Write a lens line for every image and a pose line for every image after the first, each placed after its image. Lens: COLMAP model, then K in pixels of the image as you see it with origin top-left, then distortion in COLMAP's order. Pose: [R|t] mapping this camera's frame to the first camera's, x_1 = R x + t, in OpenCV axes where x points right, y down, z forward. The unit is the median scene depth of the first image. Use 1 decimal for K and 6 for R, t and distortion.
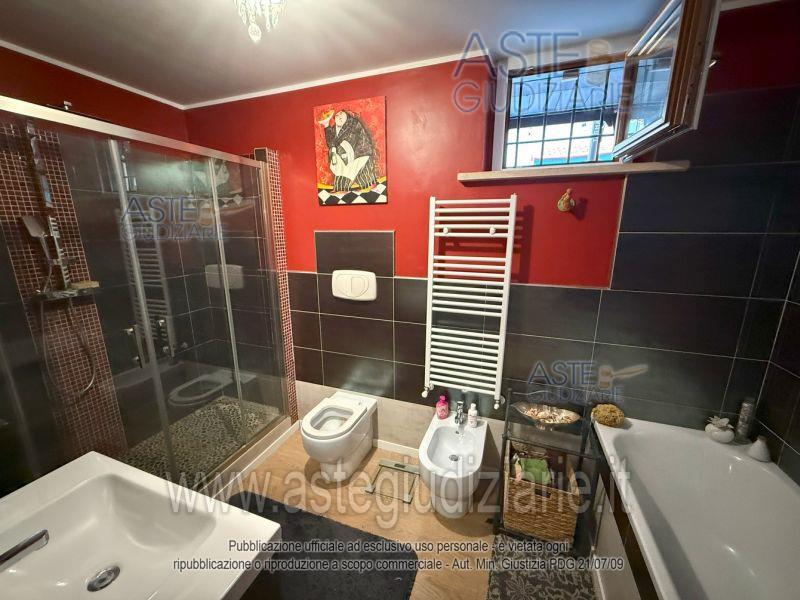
lens RADIAL K [[317.7, 0, 399.1], [0, 317.7, 297.0], [0, 0, 1]] dist [0.001110, -0.000966]
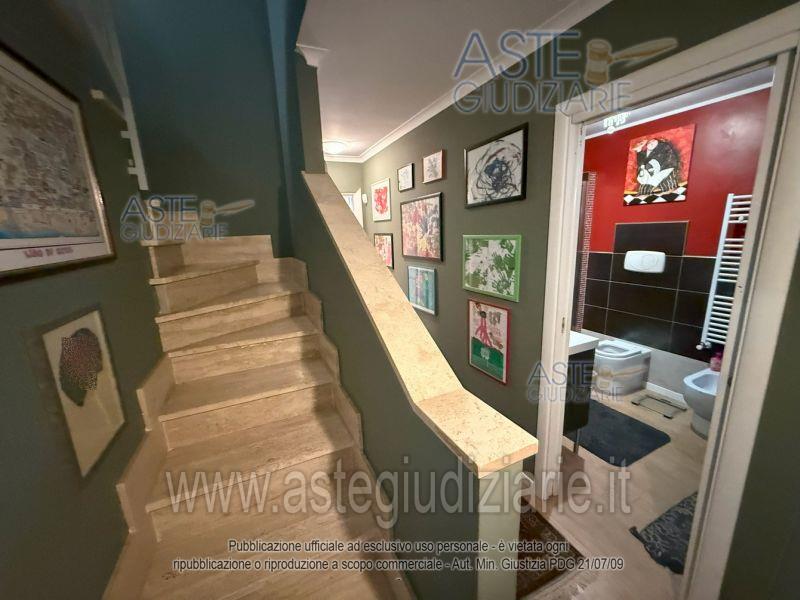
lens RADIAL K [[317.7, 0, 394.0], [0, 317.7, 296.7], [0, 0, 1]] dist [0.001110, -0.000966]
pose [[0.699932, 0.124600, -0.703256, 0.094839], [-0.125802, 0.990778, 0.050335, 0.195141], [0.703042, 0.053240, 0.709152, -0.797162]]
